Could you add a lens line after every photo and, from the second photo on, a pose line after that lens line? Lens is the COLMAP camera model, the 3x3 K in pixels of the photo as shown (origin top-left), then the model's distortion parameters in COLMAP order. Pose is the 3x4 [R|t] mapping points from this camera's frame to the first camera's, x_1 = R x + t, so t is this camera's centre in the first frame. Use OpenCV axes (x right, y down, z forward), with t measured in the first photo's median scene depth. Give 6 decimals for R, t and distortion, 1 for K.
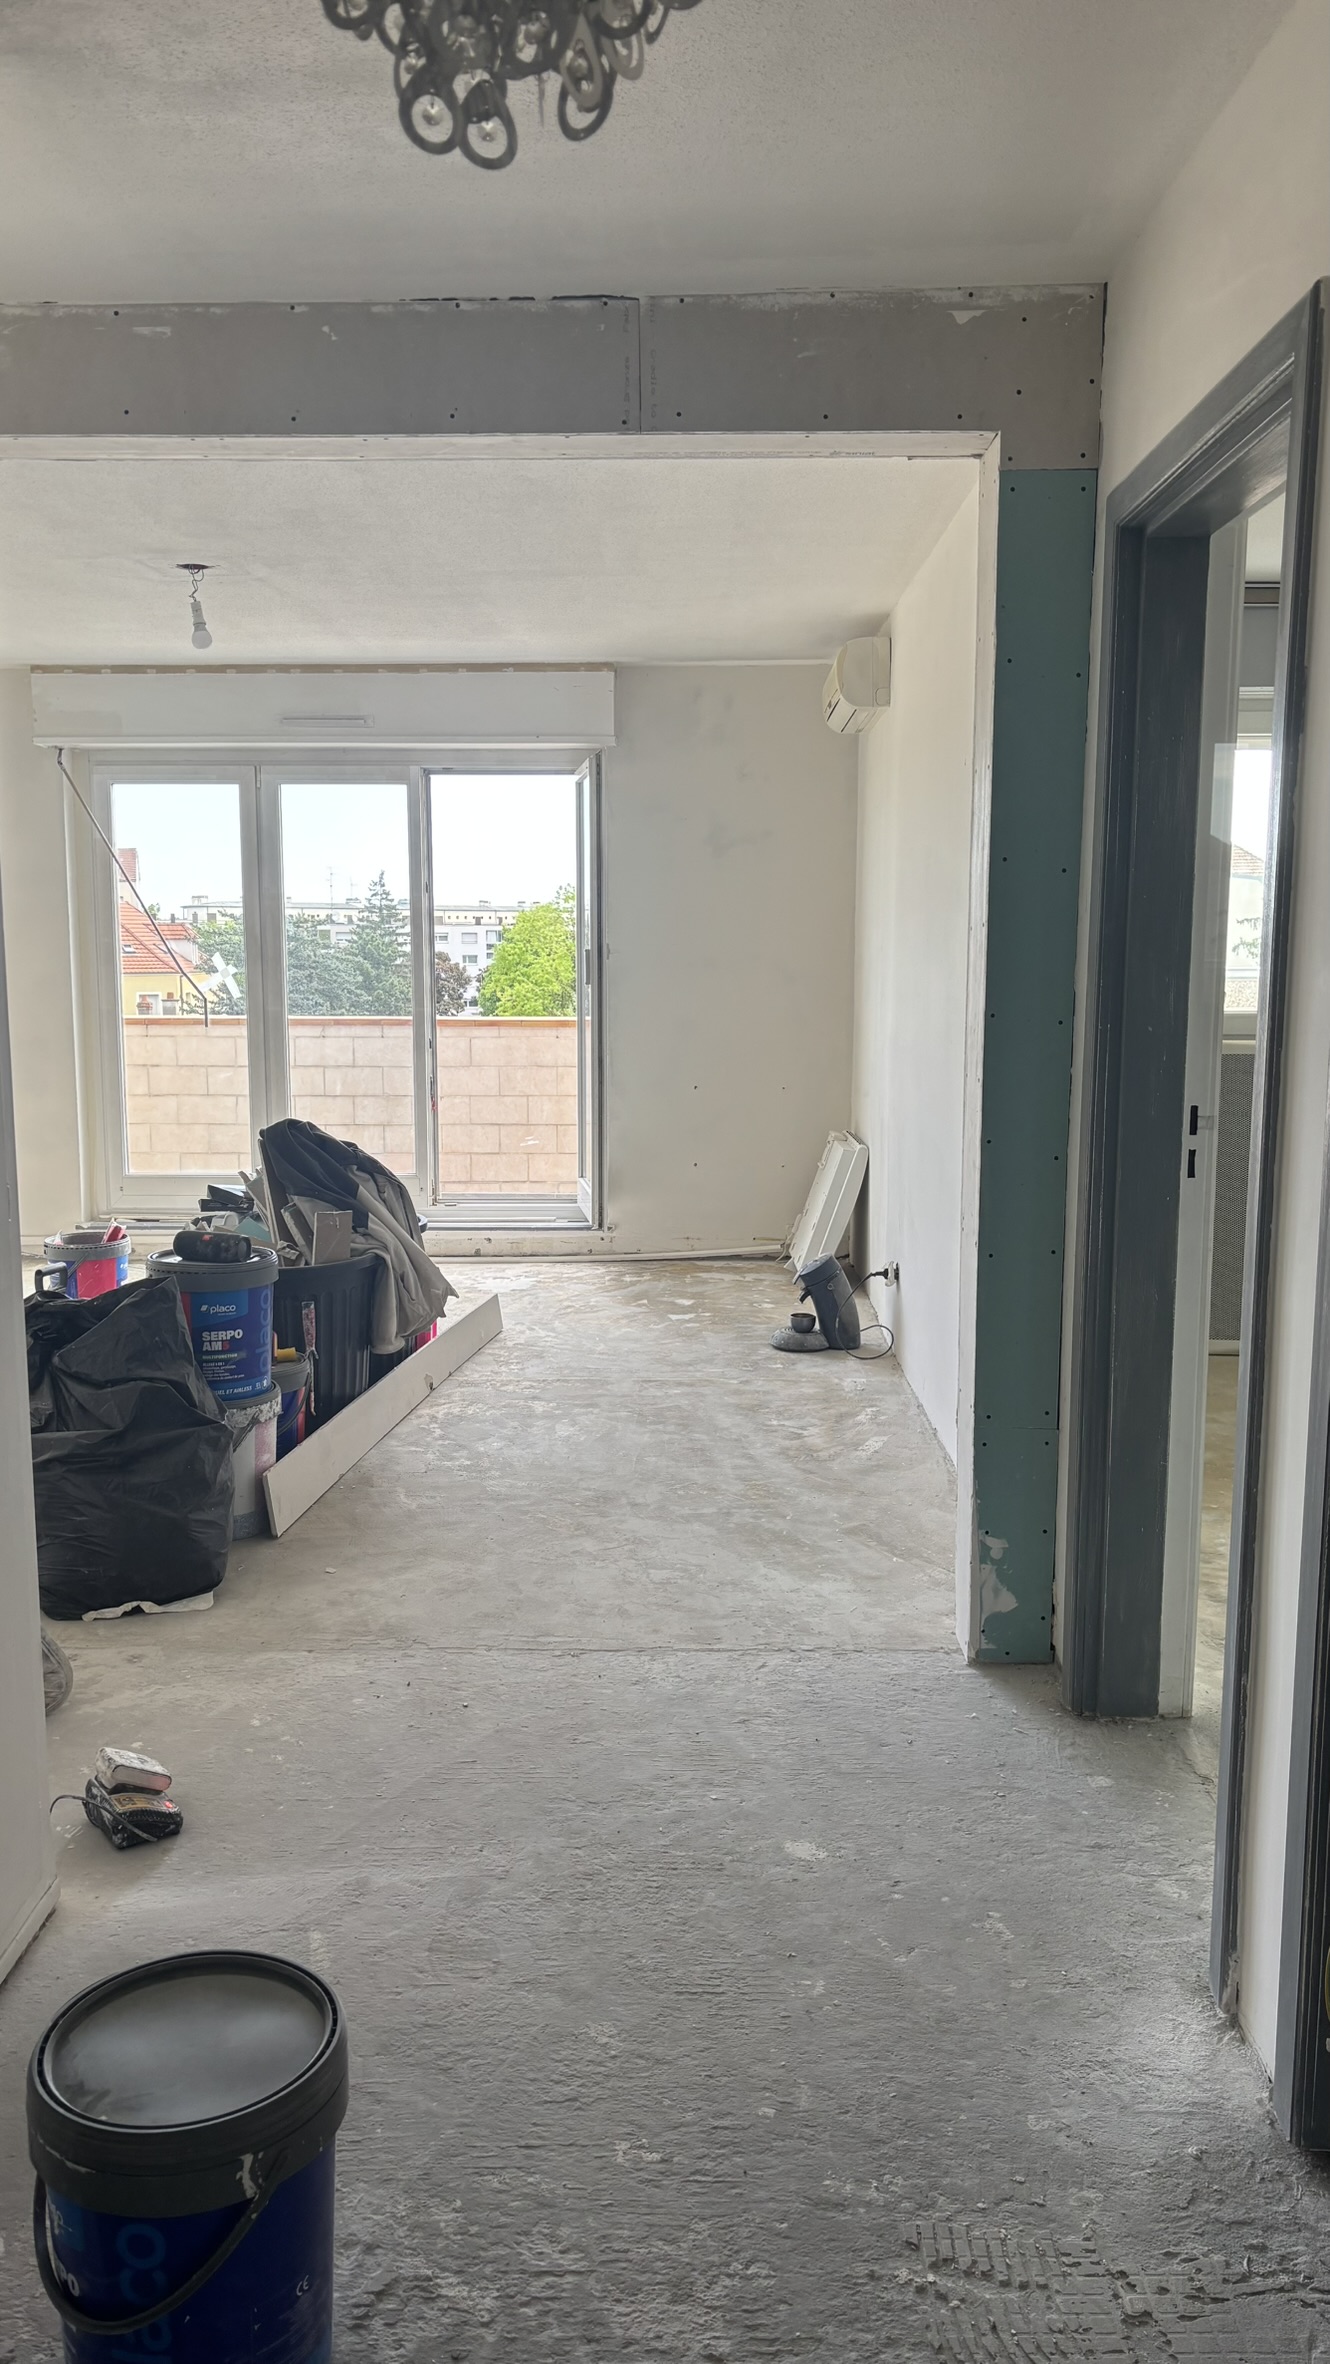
lens RADIAL K [[1768.4, 0, 665.0], [0, 1768.4, 1182.0], [0, 0, 1]] dist [0.001453, 0.000206]
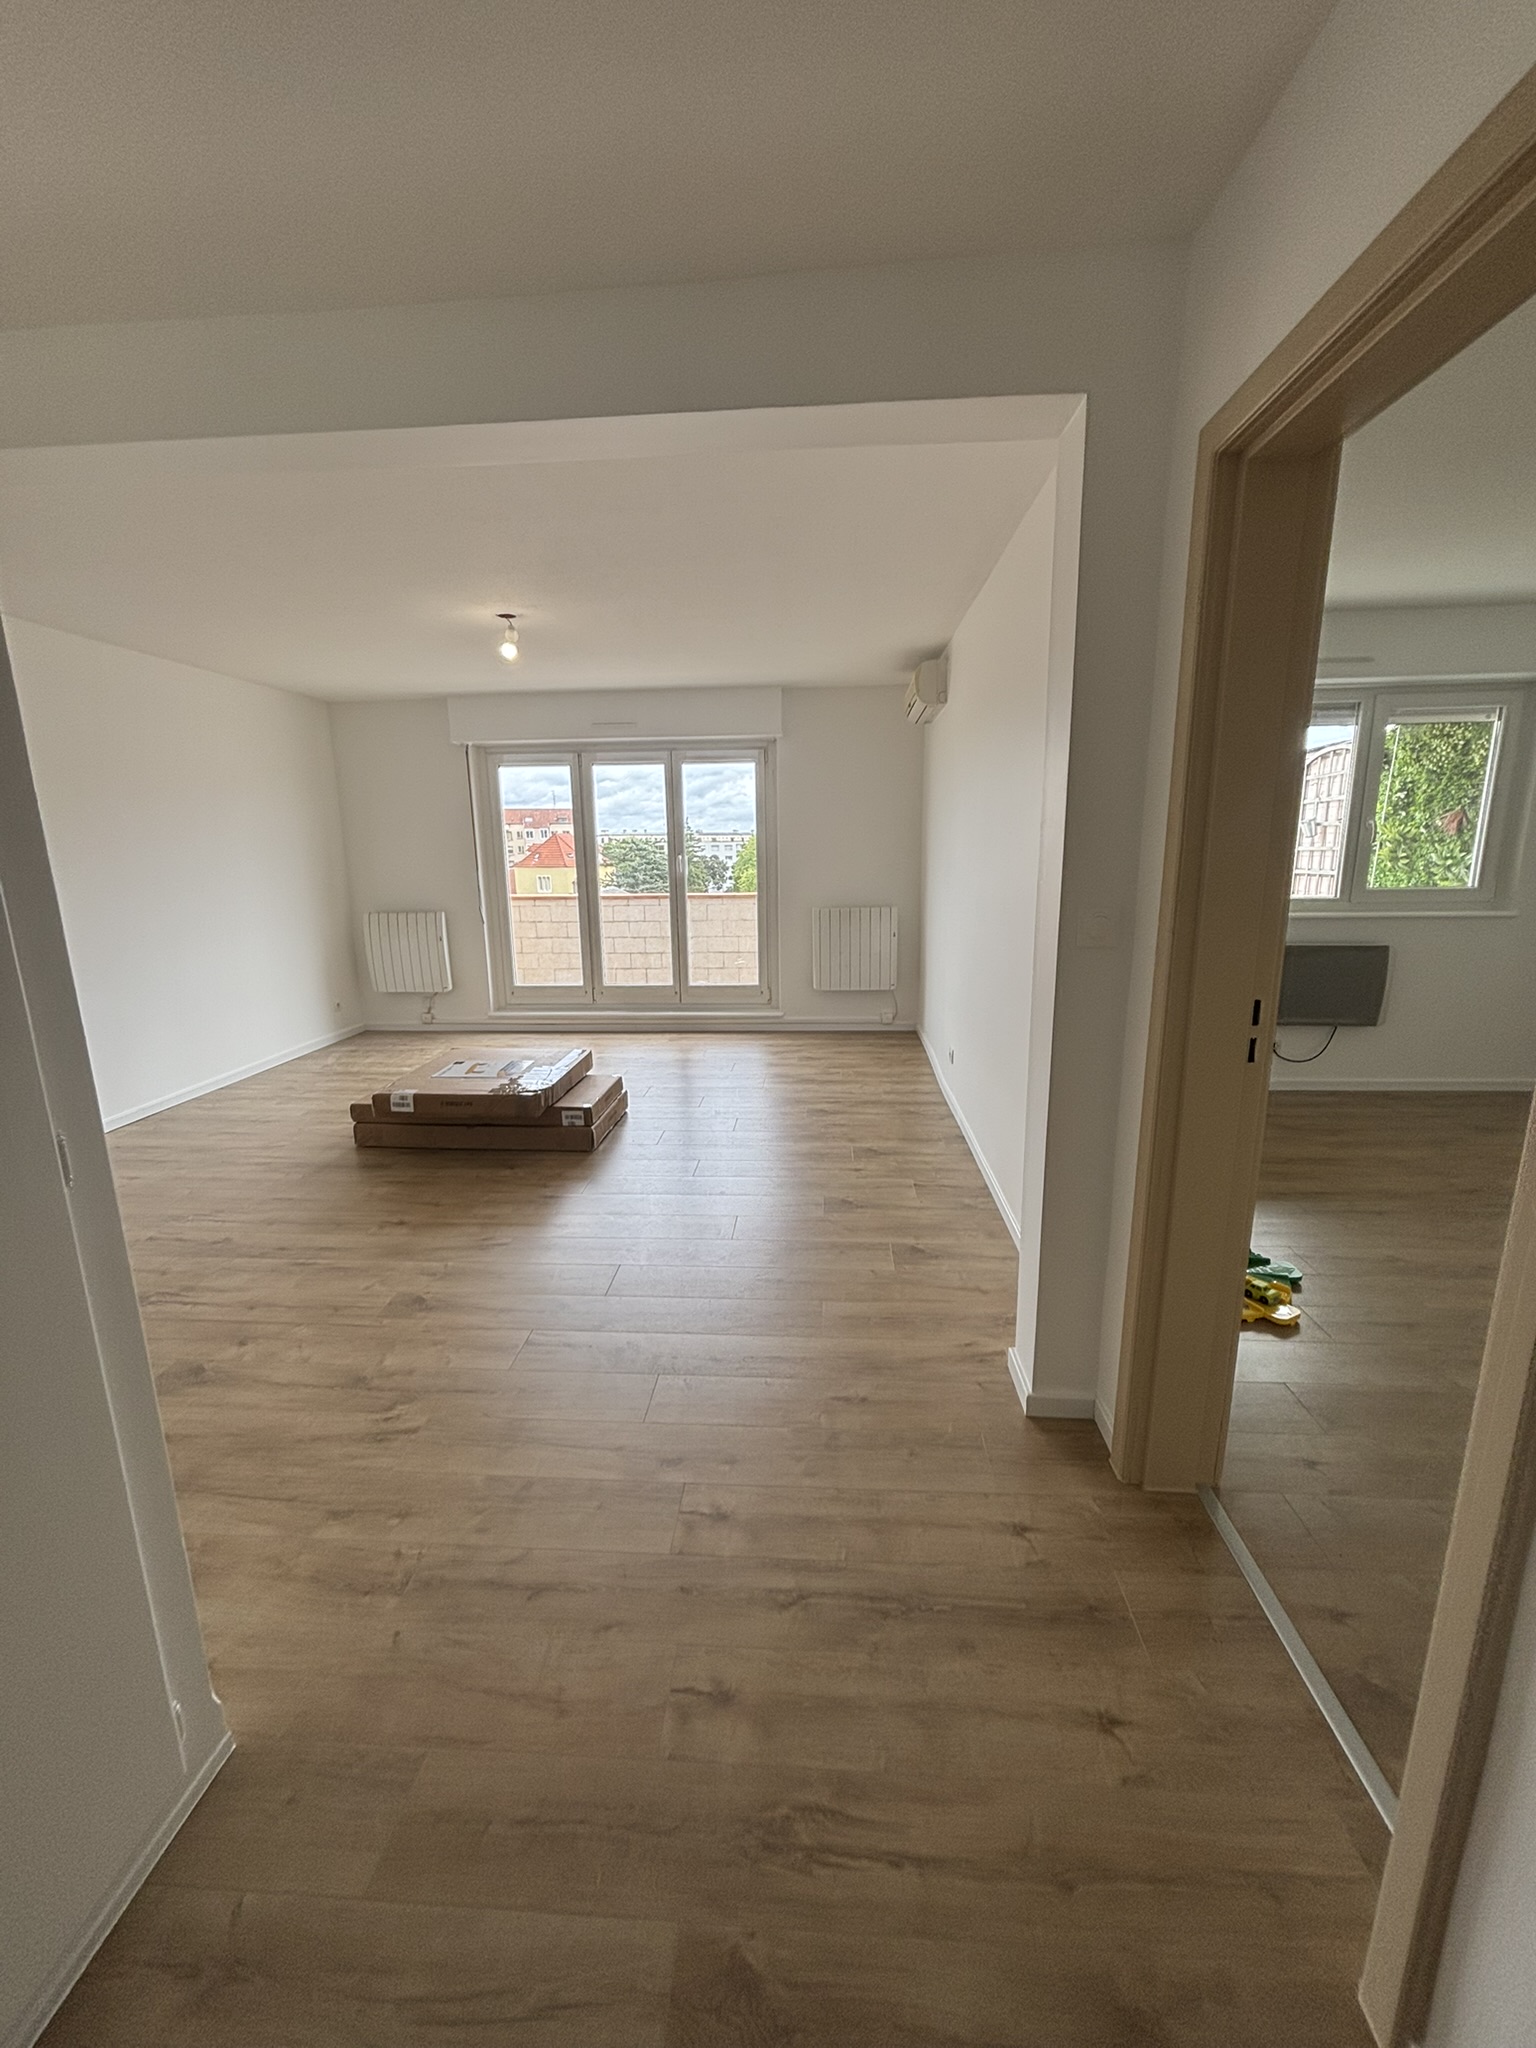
lens RADIAL K [[830.3, 0, 768.0], [0, 830.3, 1024.0], [0, 0, 1]] dist [-0.003561, 0.000105]
pose [[0.998022, -0.001004, -0.062864, 0.008411], [0.005576, 0.997346, 0.072593, -0.025540], [0.062624, -0.072800, 0.995378, 0.171463]]
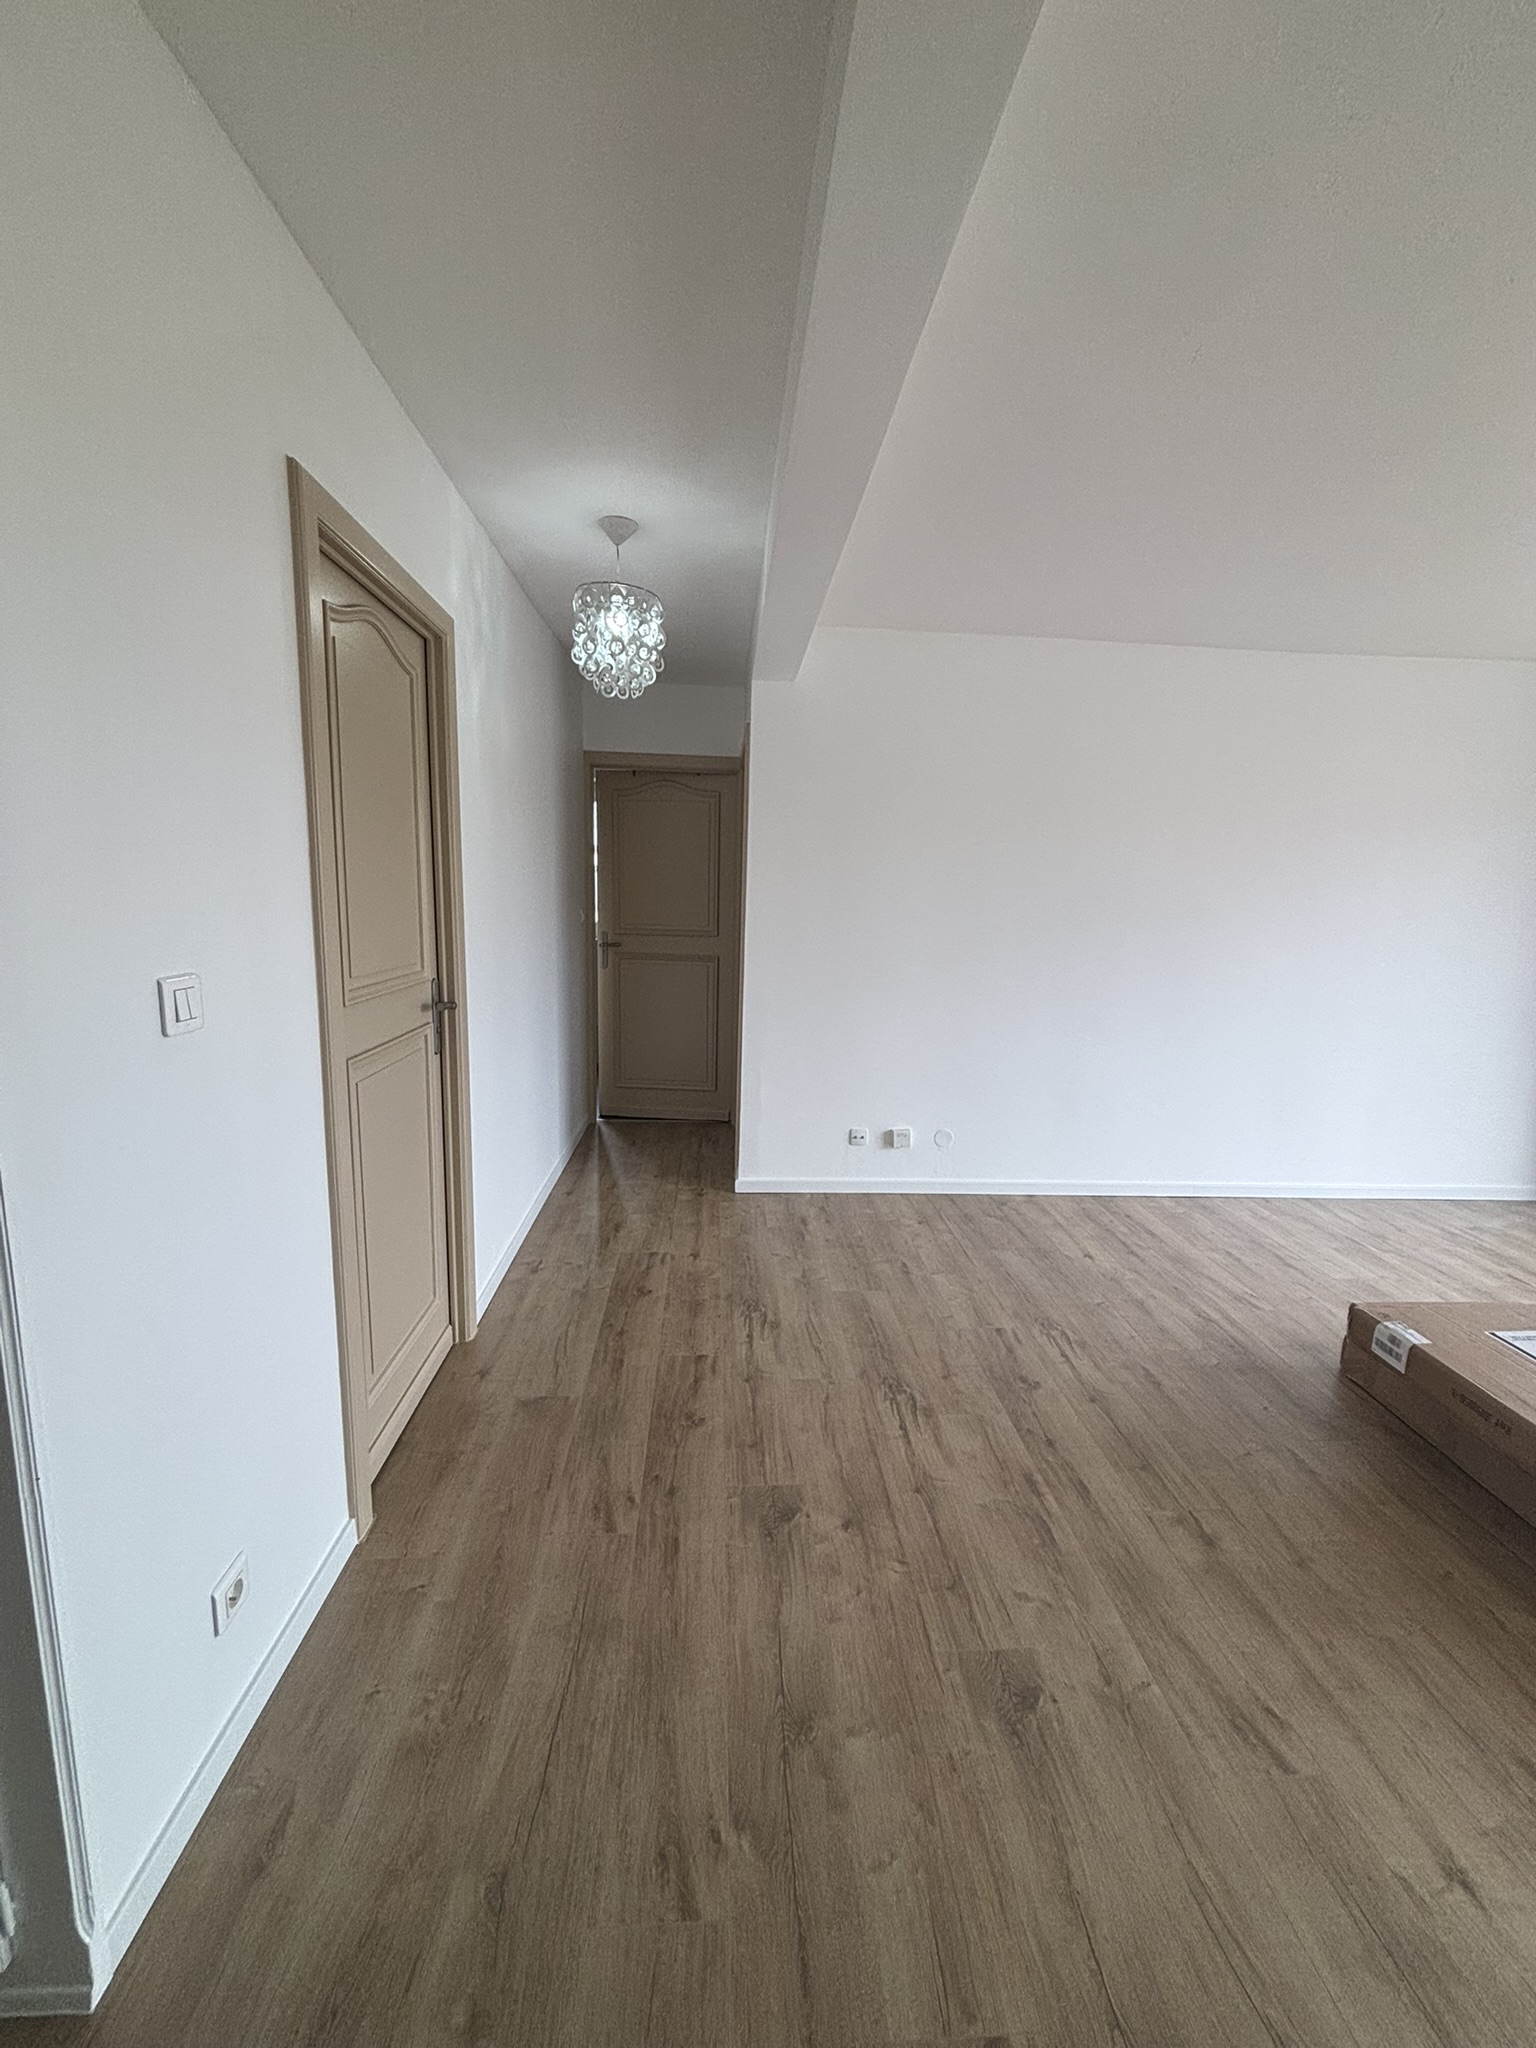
lens RADIAL K [[830.3, 0, 768.0], [0, 830.3, 1024.0], [0, 0, 1]] dist [-0.003561, 0.000105]
pose [[0.076057, 0.160652, -0.984076, 0.001711], [-0.170725, 0.974459, 0.145887, -0.043367], [0.982379, 0.156910, 0.101542, 0.314855]]
